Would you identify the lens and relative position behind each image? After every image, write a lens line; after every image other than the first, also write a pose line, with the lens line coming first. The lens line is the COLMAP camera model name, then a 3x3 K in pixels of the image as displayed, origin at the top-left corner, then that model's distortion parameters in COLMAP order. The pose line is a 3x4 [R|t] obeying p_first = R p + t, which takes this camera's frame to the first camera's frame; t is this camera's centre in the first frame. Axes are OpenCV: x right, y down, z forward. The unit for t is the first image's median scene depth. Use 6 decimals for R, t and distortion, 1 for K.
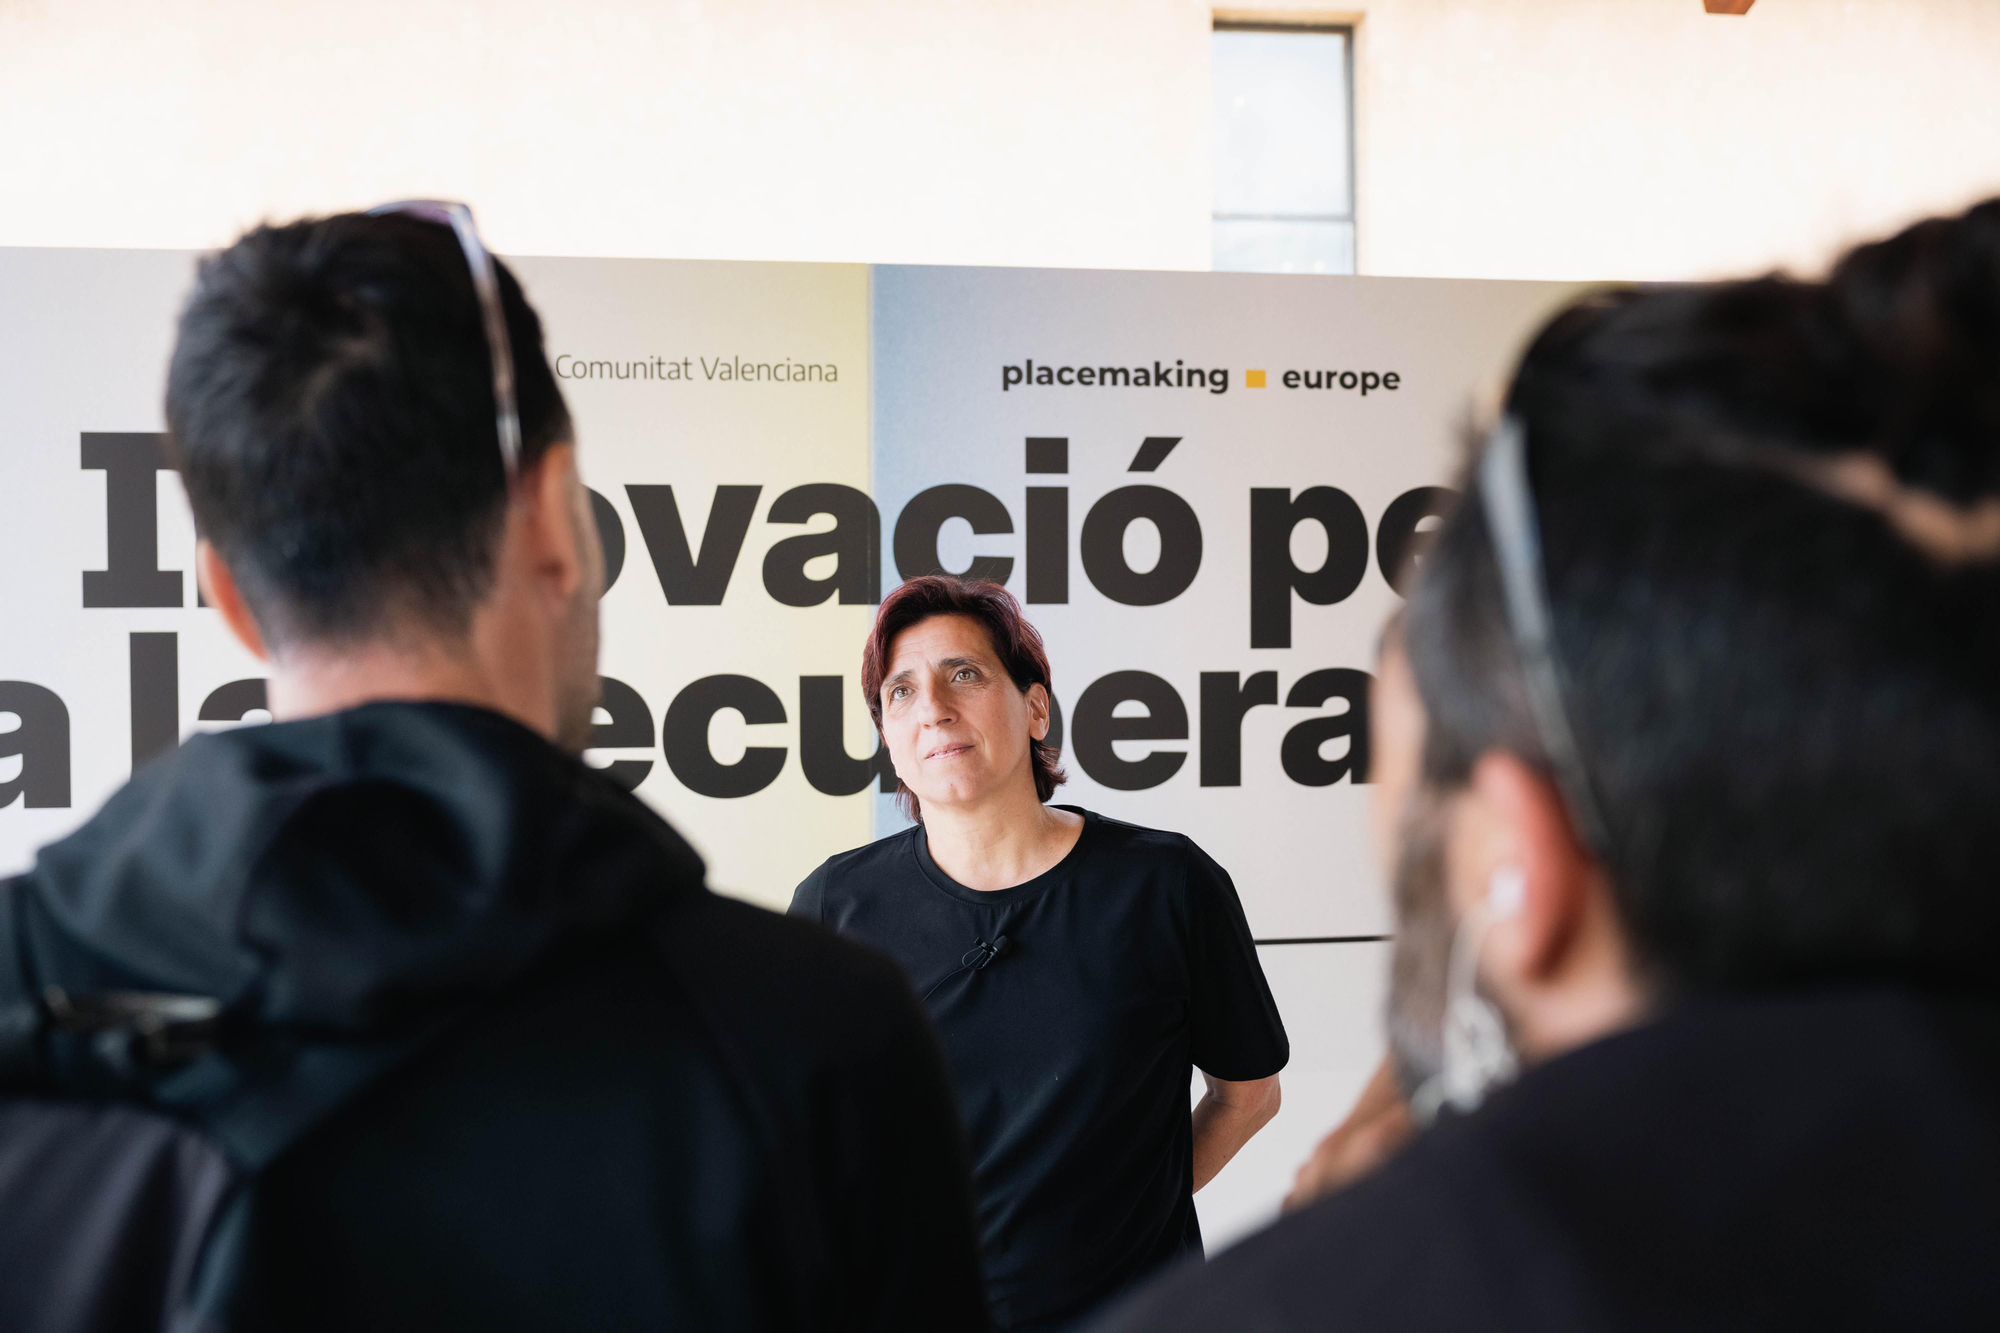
lens RADIAL K [[2080.6, 0, 992.6], [0, 2080.6, 656.2], [0, 0, 1]] dist [-0.003134, 0.008127]
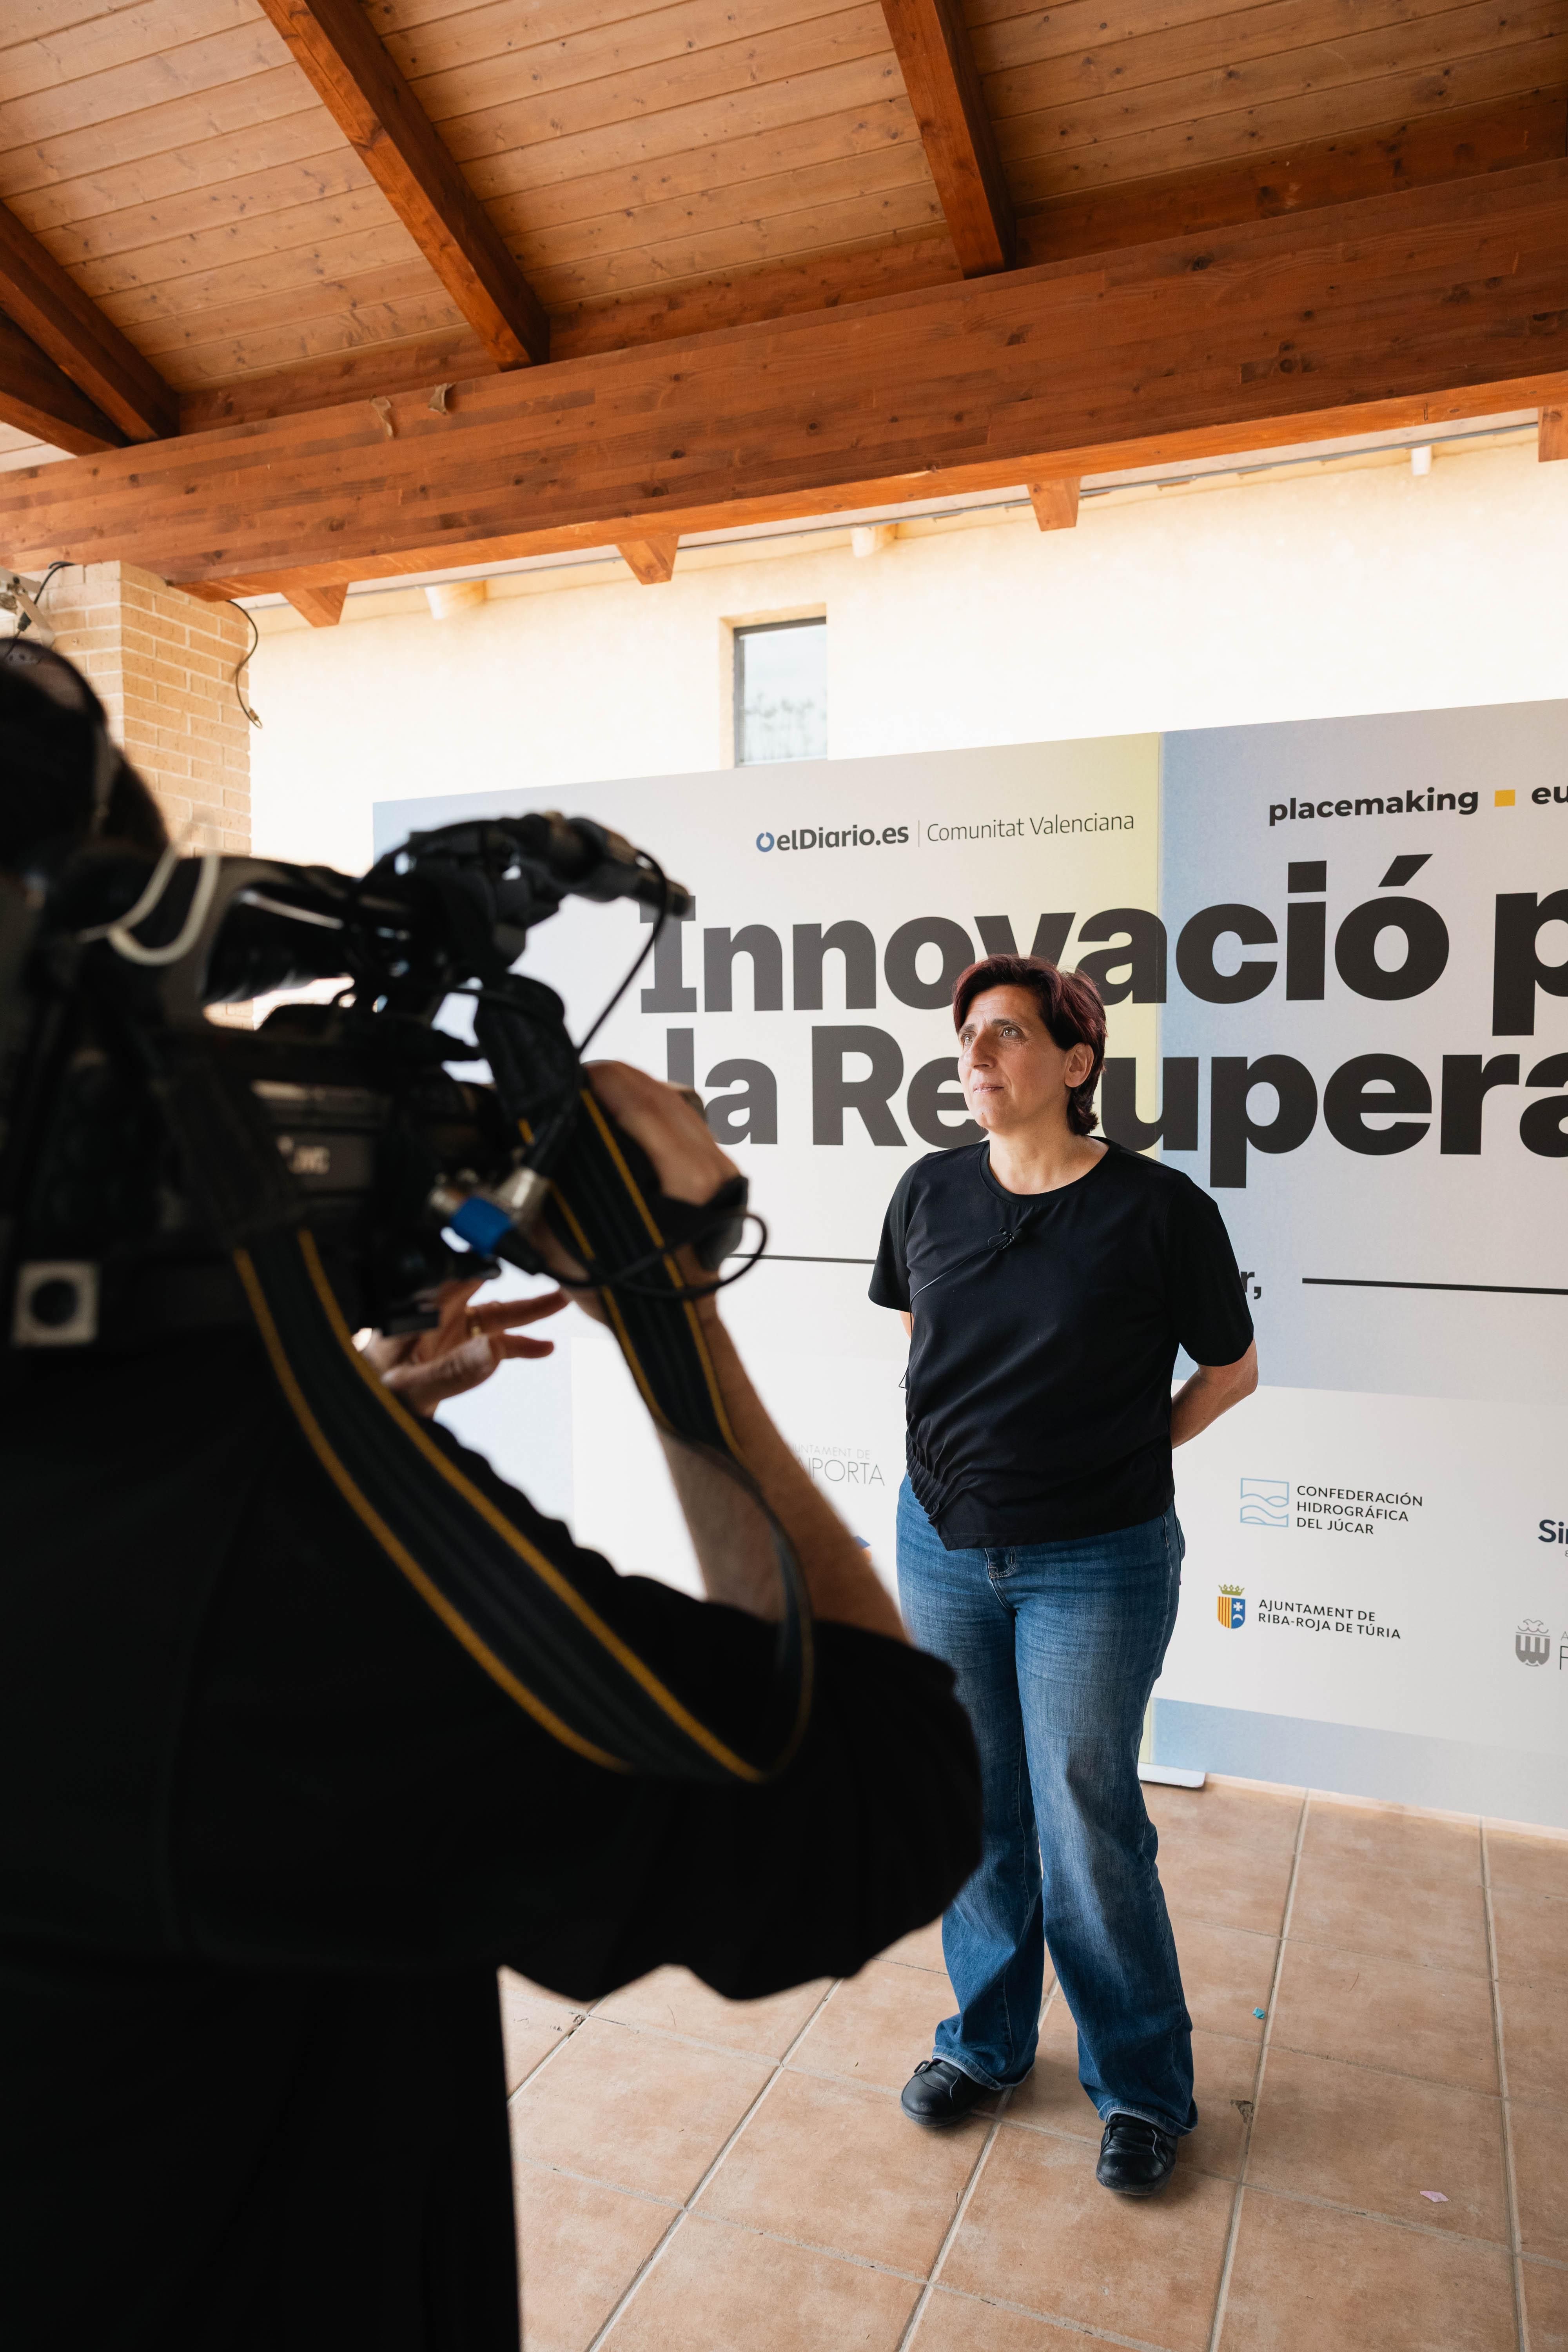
lens RADIAL K [[1544.9, 0, 795.5], [0, 1544.9, 1178.5], [0, 0, 1]] dist [-0.007292, 0.014922]
pose [[0.854542, 0.037666, -0.518014, 0.243176], [-0.007386, 0.998147, 0.060394, 0.027161], [0.519329, -0.047783, 0.853237, 0.064877]]
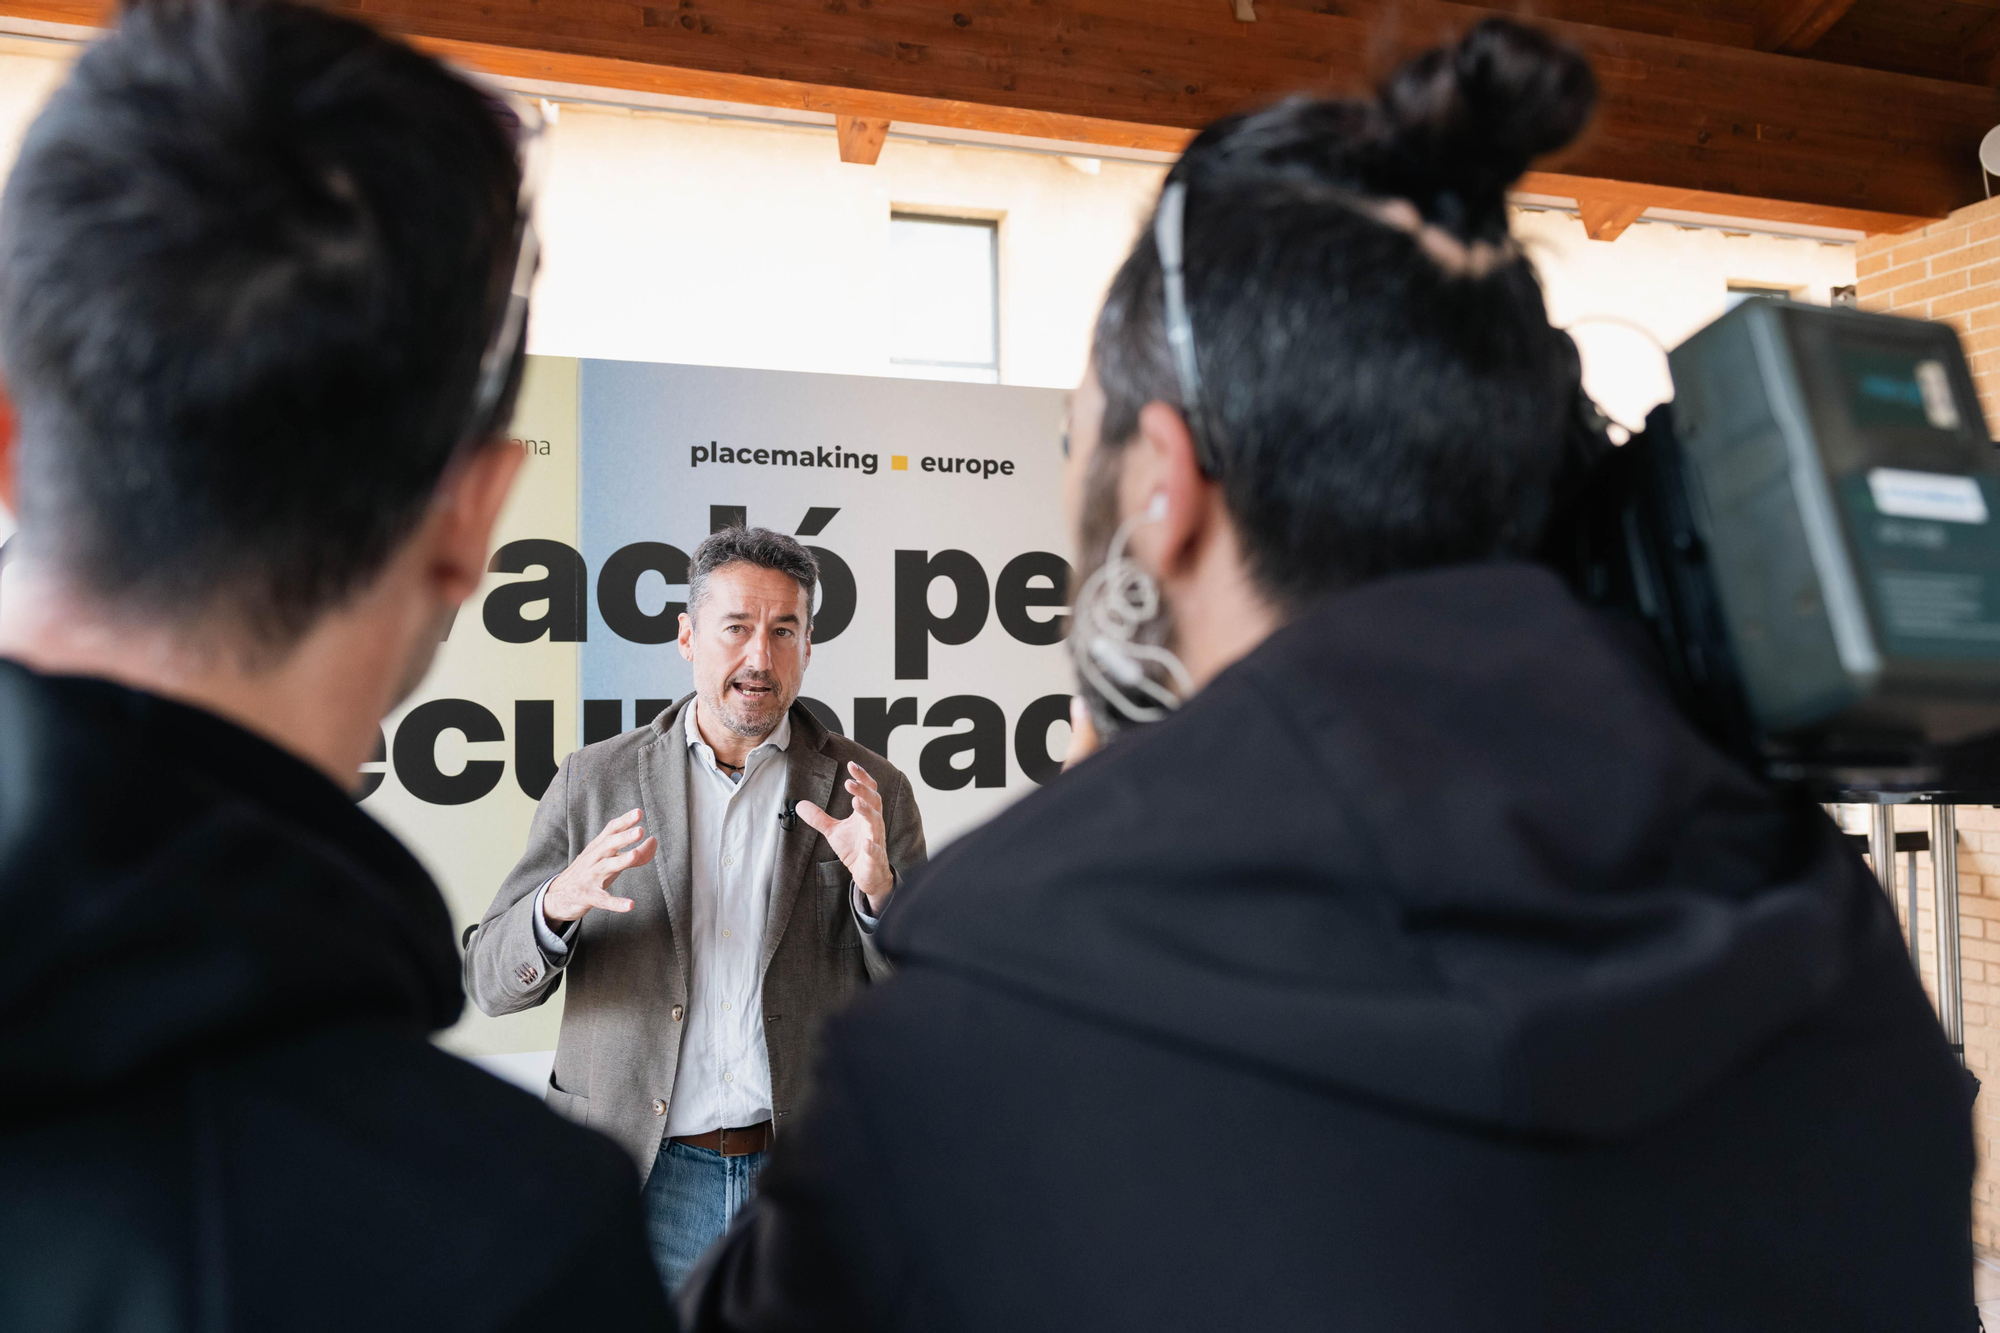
lens RADIAL K [[1542.5, 0, 998.5], [0, 1542.5, 655.7], [0, 0, 1]] dist [-0.009096, -0.017836]
pose [[0.986420, 0.004998, 0.164167, 0.034201], [-0.000322, 0.999594, -0.028496, 0.008578], [-0.164243, 0.028056, 0.986021, 0.083391]]
